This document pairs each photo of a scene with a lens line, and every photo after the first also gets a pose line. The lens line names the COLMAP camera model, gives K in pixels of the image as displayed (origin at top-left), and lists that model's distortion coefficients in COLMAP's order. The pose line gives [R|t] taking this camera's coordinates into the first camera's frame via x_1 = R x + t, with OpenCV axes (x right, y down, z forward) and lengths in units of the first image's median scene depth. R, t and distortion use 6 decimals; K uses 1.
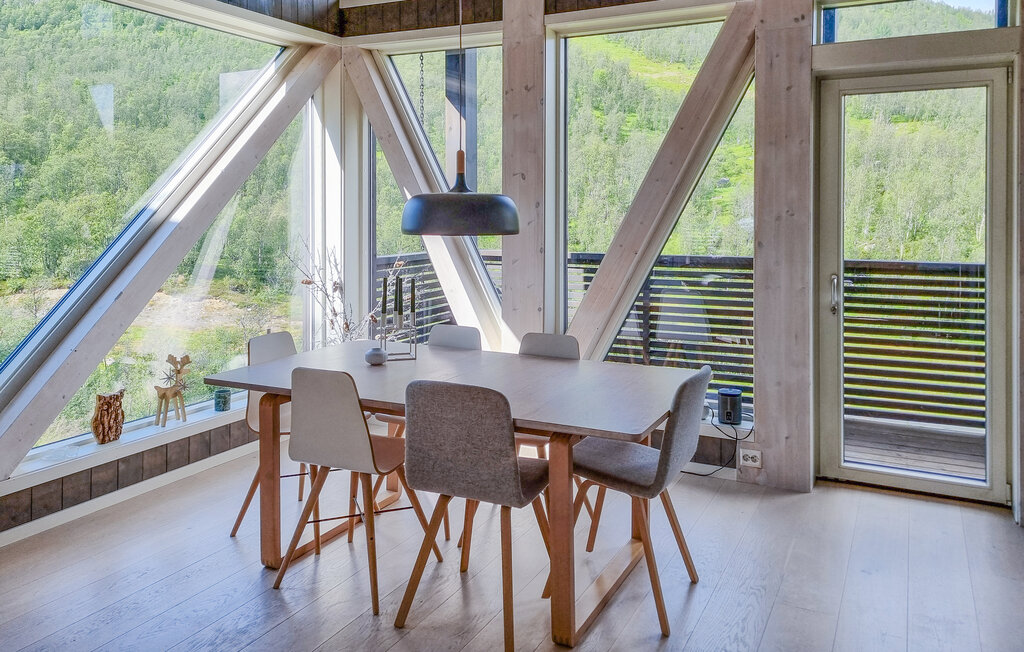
lens RADIAL K [[805.8, 0, 513.0], [0, 805.8, 177.0], [0, 0, 1]] dist [0.042897, -0.019466]
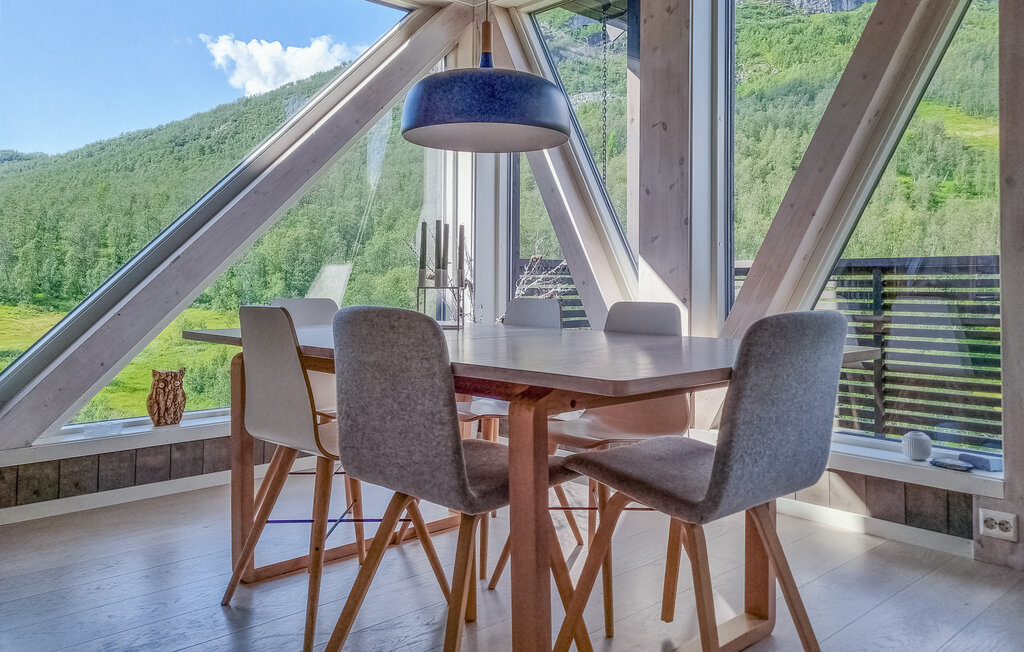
lens RADIAL K [[814.1, 0, 516.3], [0, 814.1, 233.1], [0, 0, 1]] dist [0.036309, -0.008078]
pose [[0.942559, -0.012067, -0.333823, 0.159562], [0.003796, 0.999670, -0.025417, 0.139065], [0.334019, 0.022690, 0.942293, 0.280739]]
